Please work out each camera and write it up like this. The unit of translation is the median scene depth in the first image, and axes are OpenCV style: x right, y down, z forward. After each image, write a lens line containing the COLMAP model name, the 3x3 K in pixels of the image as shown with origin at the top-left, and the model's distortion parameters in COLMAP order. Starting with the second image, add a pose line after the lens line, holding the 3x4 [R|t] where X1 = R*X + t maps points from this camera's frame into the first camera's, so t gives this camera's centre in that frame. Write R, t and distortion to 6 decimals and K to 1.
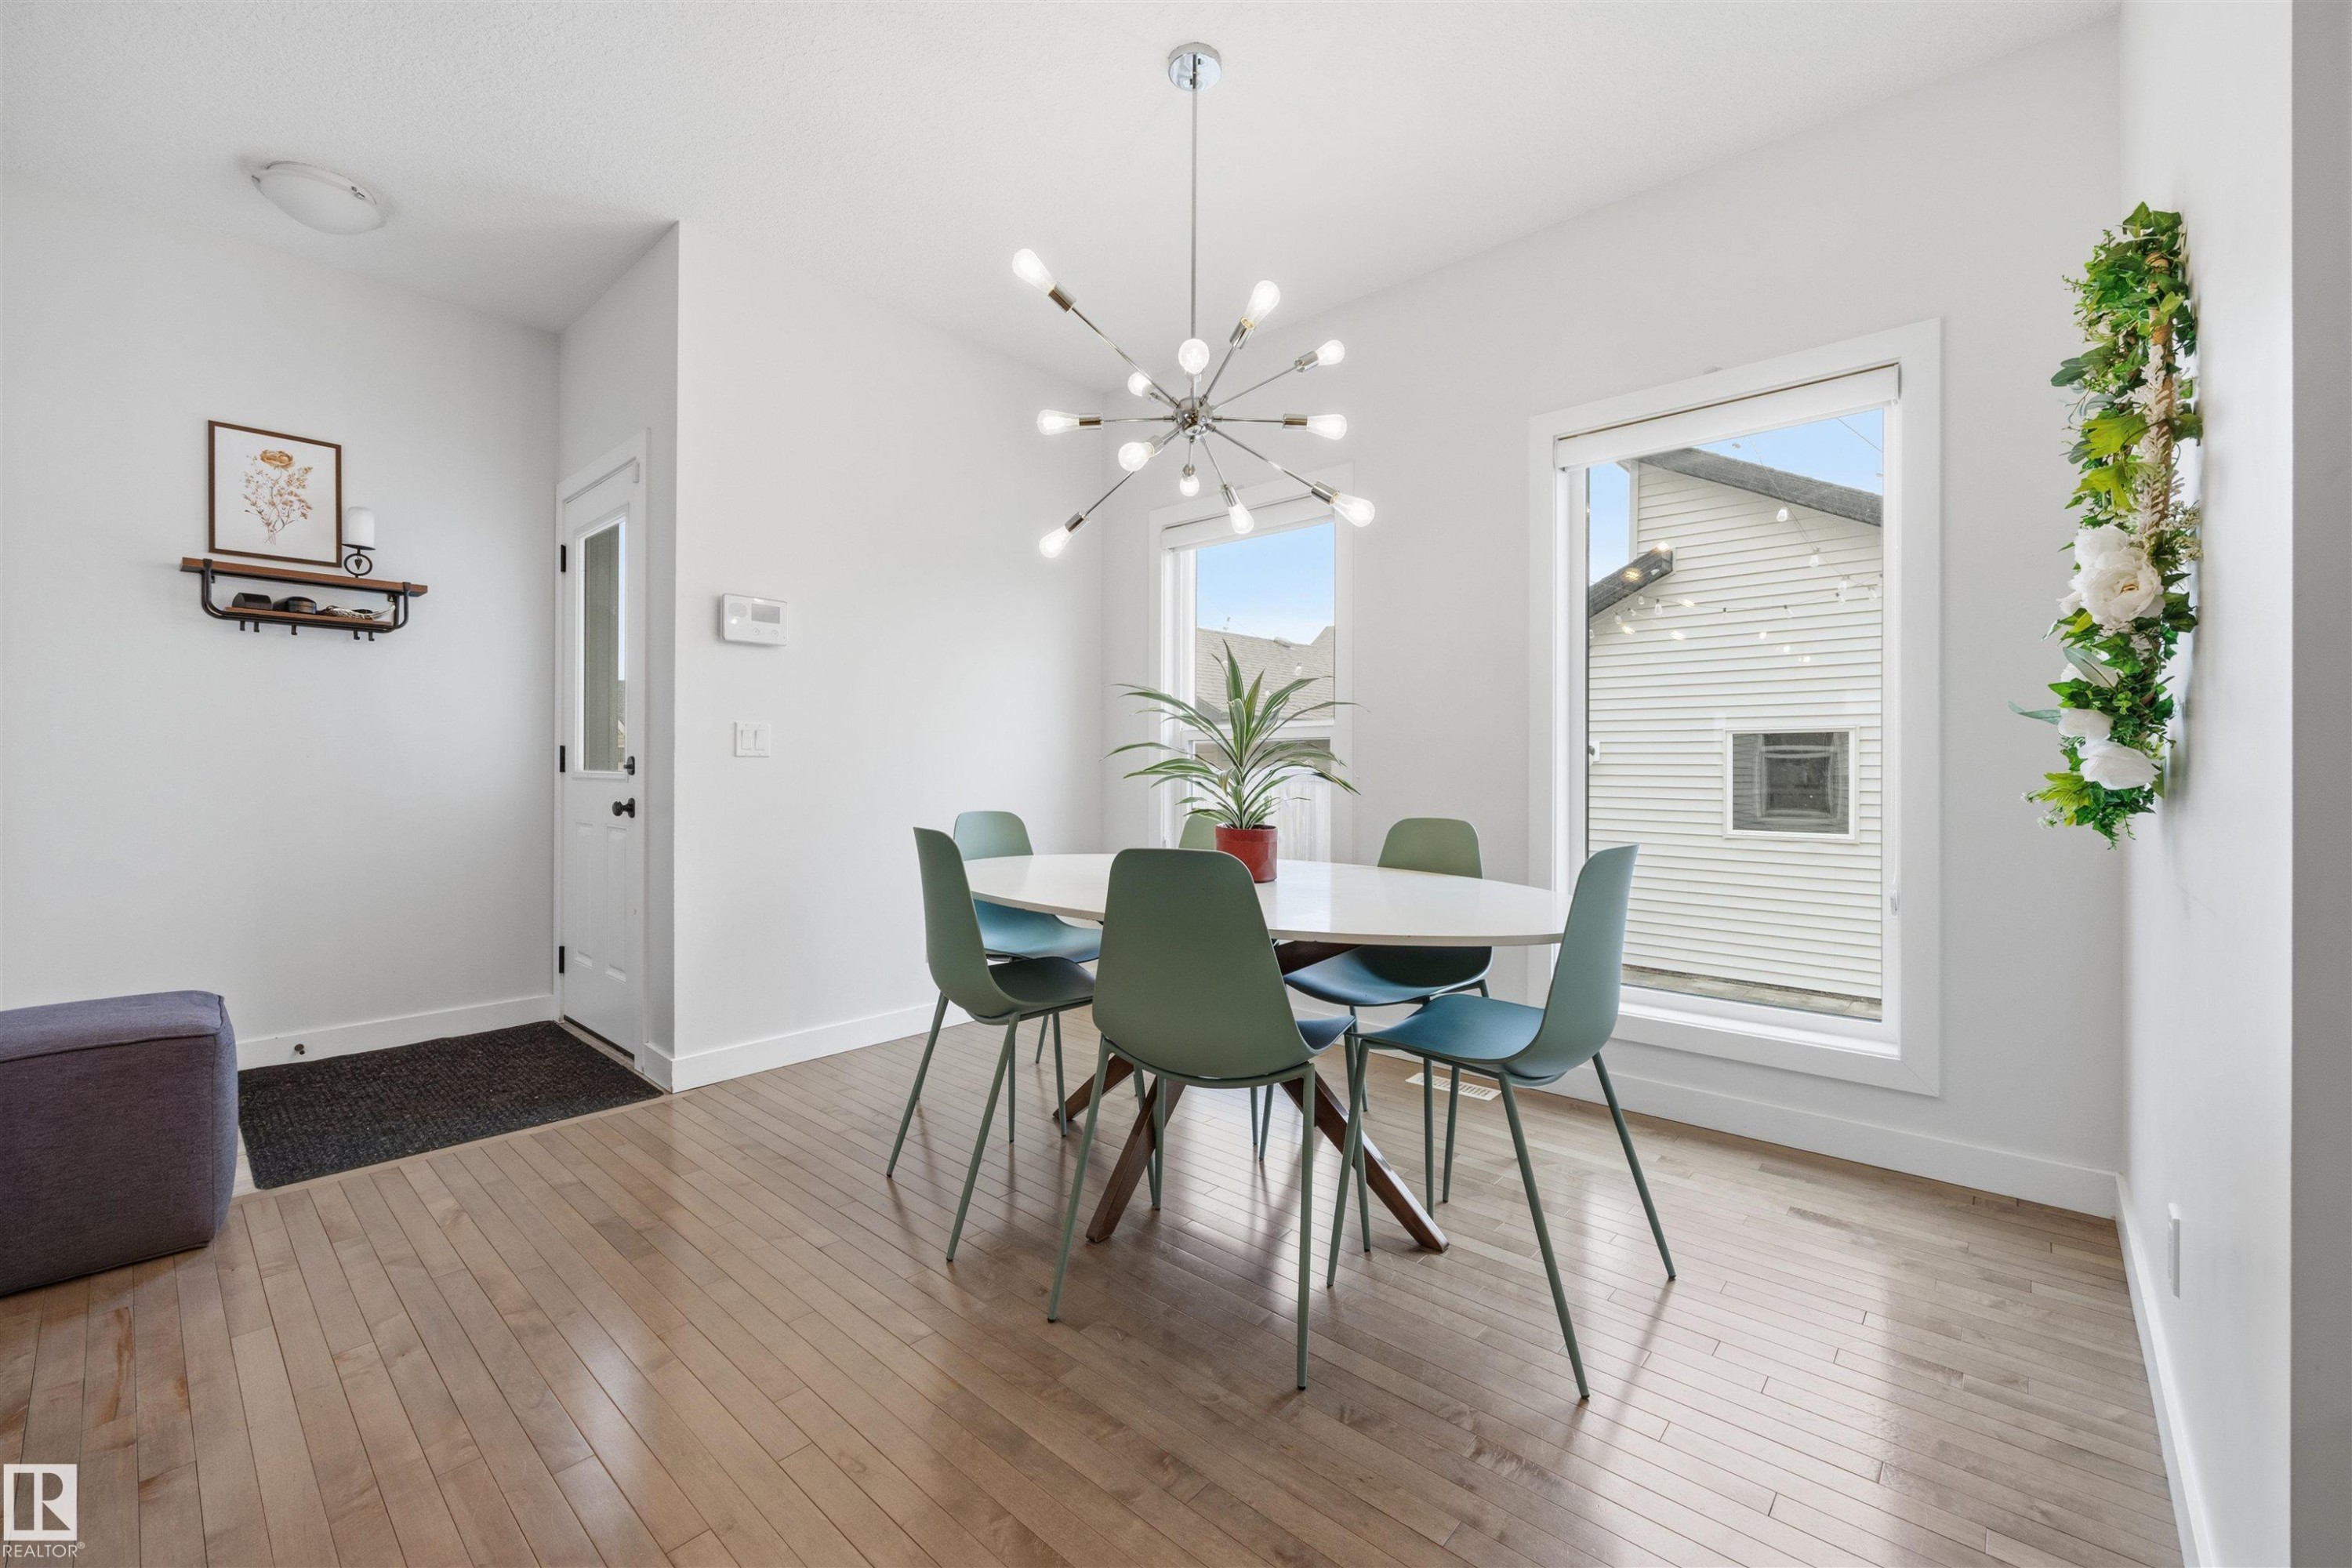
lens RADIAL K [[942.2, 0, 1185.7], [0, 942.2, 771.7], [0, 0, 1]] dist [-0.003530, -0.000146]
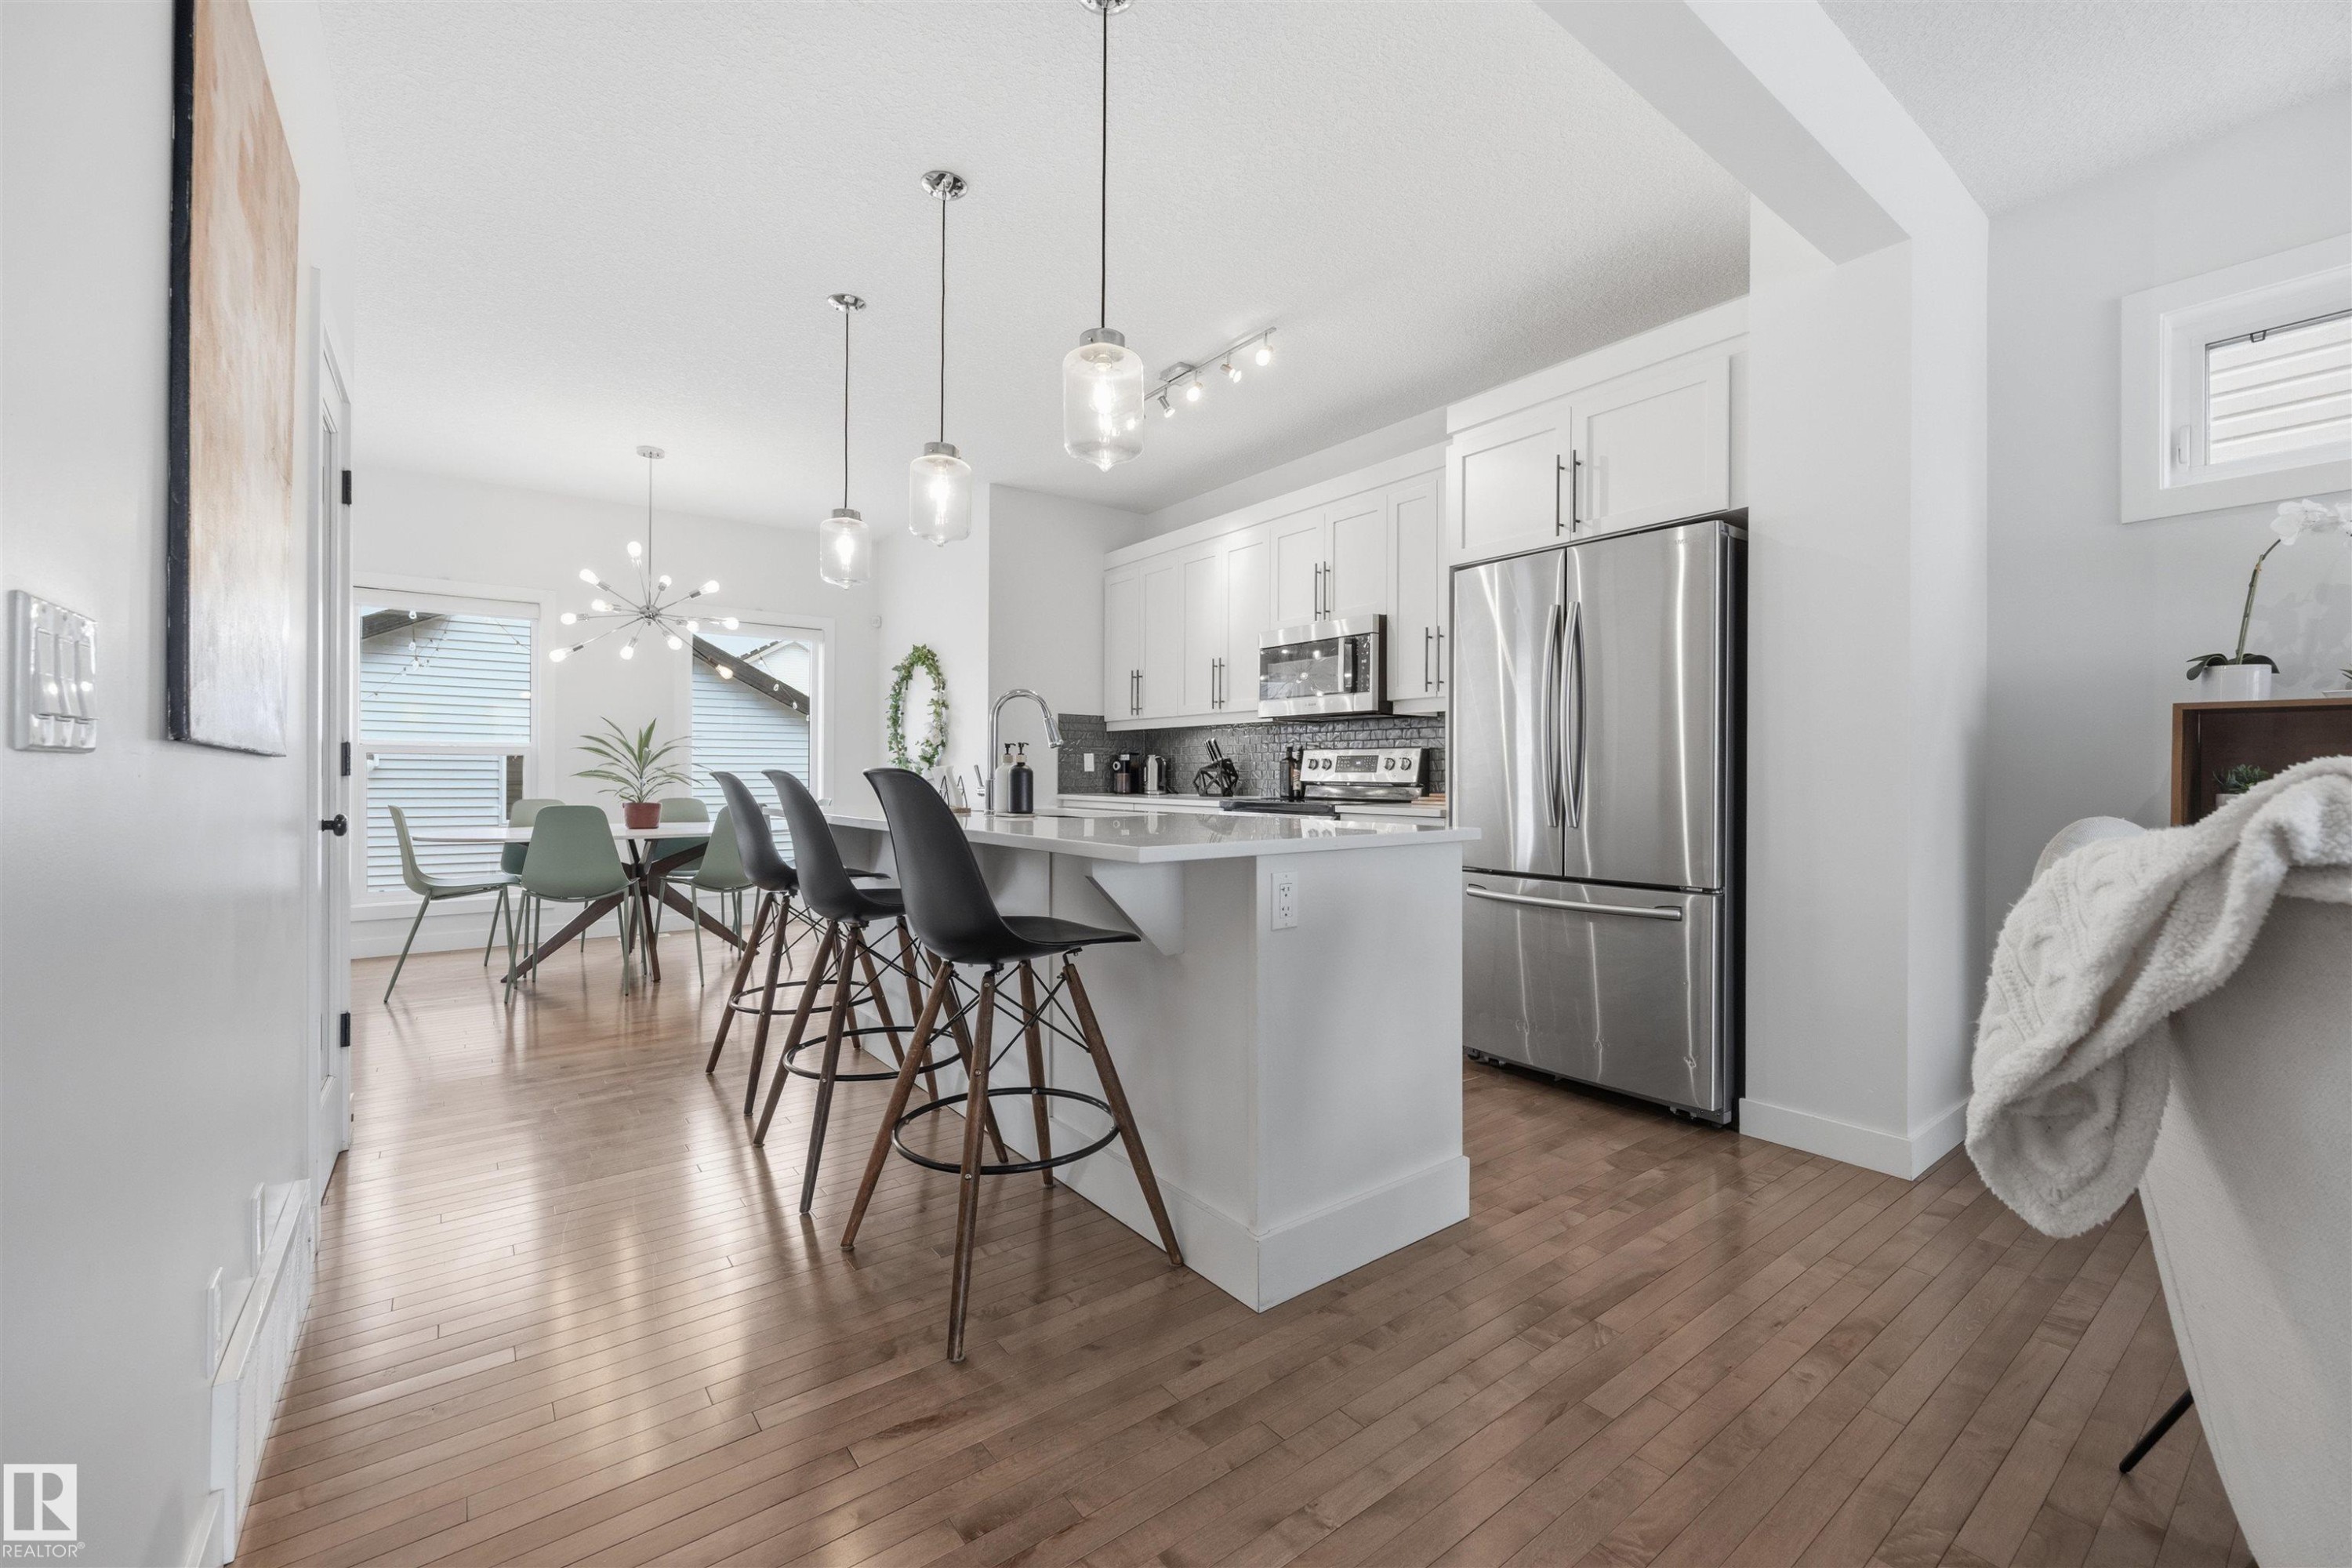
lens RADIAL K [[942.2, 0, 1186.1], [0, 942.2, 773.1], [0, 0, 1]] dist [-0.003530, -0.000146]
pose [[0.184220, 0.000673, 0.982885, -1.401534], [0.003649, 0.999992, -0.001369, -0.000768], [-0.982878, 0.003839, 0.184216, -0.454944]]
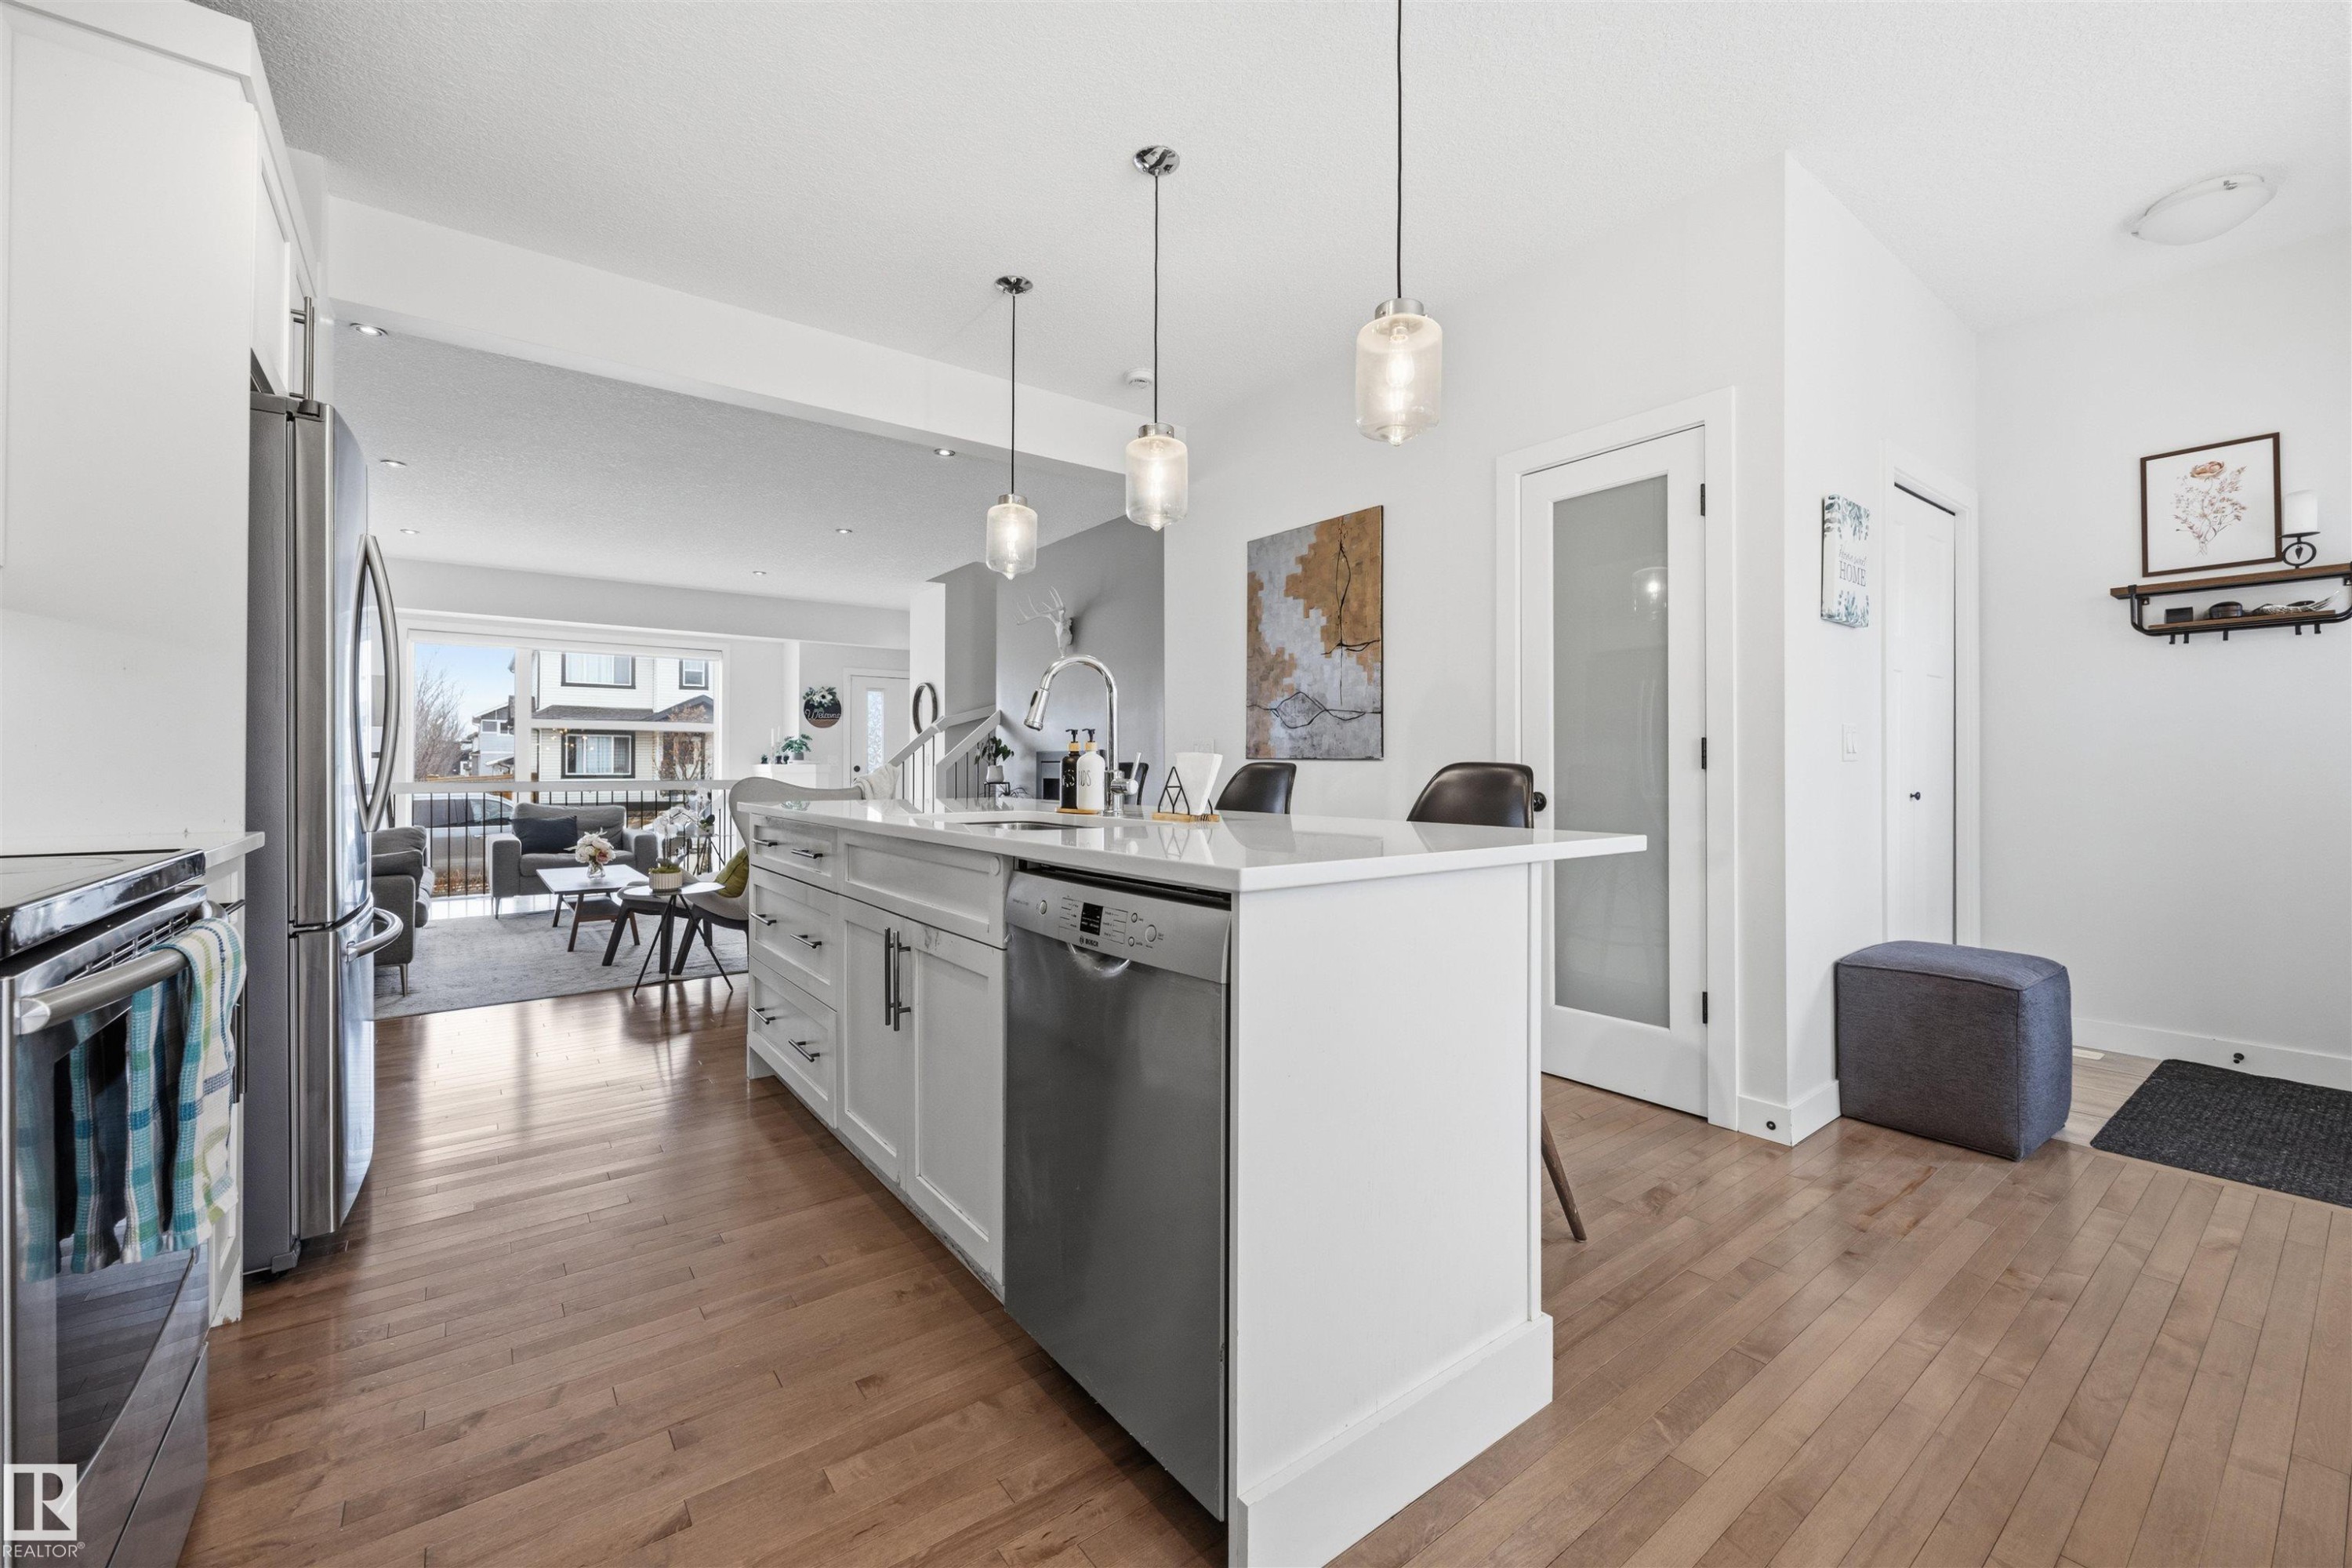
lens RADIAL K [[942.2, 0, 1195.5], [0, 942.2, 775.7], [0, 0, 1]] dist [-0.003530, -0.000146]
pose [[-0.180984, 0.002426, -0.983483, 0.249623], [-0.006207, 0.999974, 0.003609, 0.001639], [0.983467, 0.006757, -0.180964, 0.111899]]
